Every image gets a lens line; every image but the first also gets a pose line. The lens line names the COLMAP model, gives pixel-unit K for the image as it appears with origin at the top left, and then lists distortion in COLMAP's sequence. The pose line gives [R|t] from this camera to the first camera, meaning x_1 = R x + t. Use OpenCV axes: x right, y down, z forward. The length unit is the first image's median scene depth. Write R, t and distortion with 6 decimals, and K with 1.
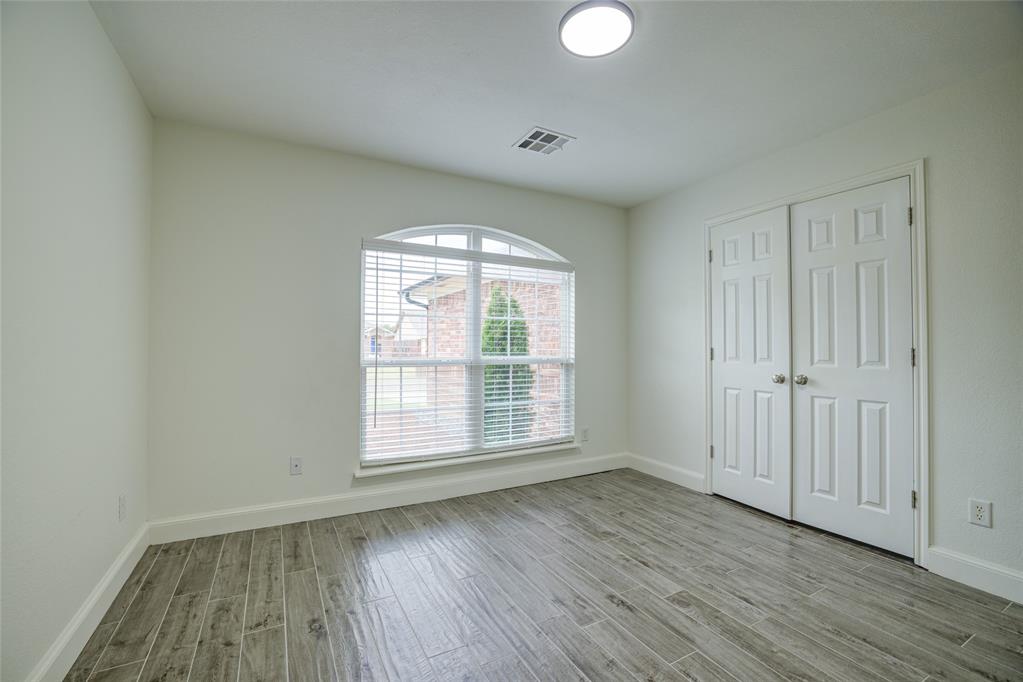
lens RADIAL K [[441.0, 0, 508.0], [0, 441.0, 337.3], [0, 0, 1]] dist [-0.051742, 0.018443]
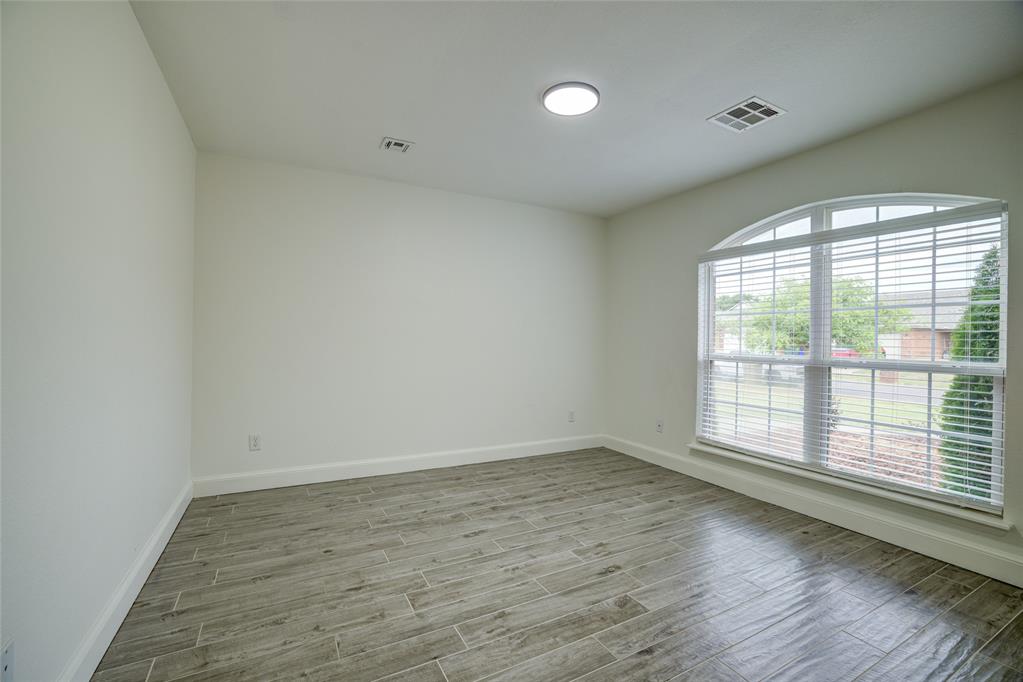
lens RADIAL K [[441.0, 0, 508.0], [0, 441.0, 337.3], [0, 0, 1]] dist [-0.051742, 0.018443]
pose [[-0.008733, -0.005664, -0.999946, 0.959828], [0.004696, 0.999973, -0.005705, 0.010644], [0.999951, -0.004746, -0.008706, 0.516970]]
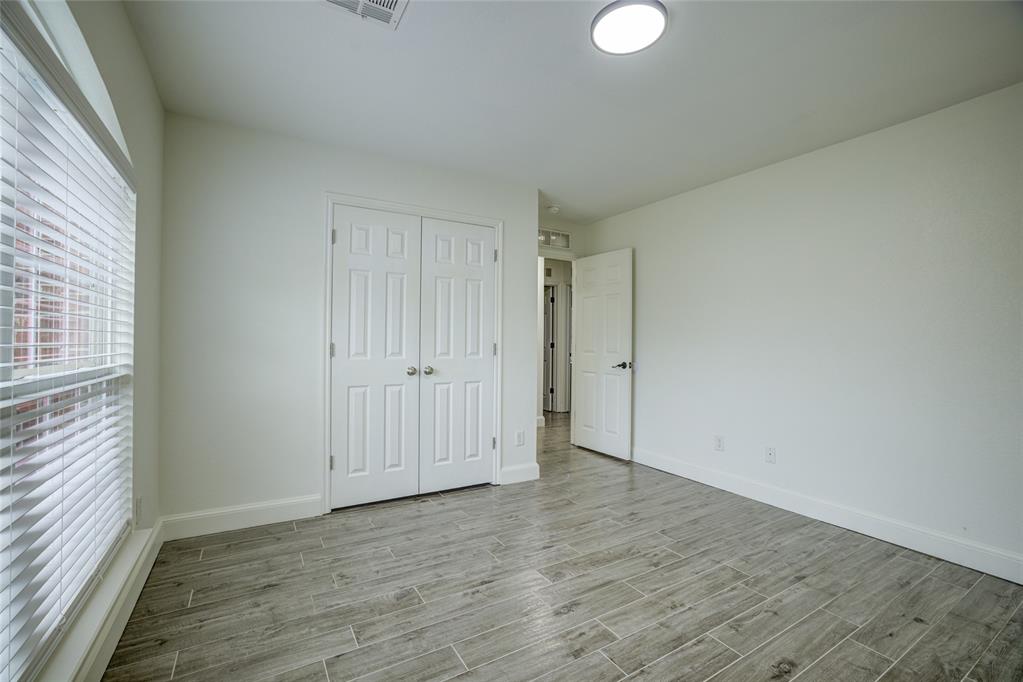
lens RADIAL K [[441.0, 0, 508.0], [0, 441.0, 337.3], [0, 0, 1]] dist [-0.051742, 0.018443]
pose [[-0.040248, 0.002310, 0.999187, -0.490240], [-0.028293, 0.999594, -0.003451, 0.007418], [-0.998789, -0.028409, -0.040167, 0.820556]]
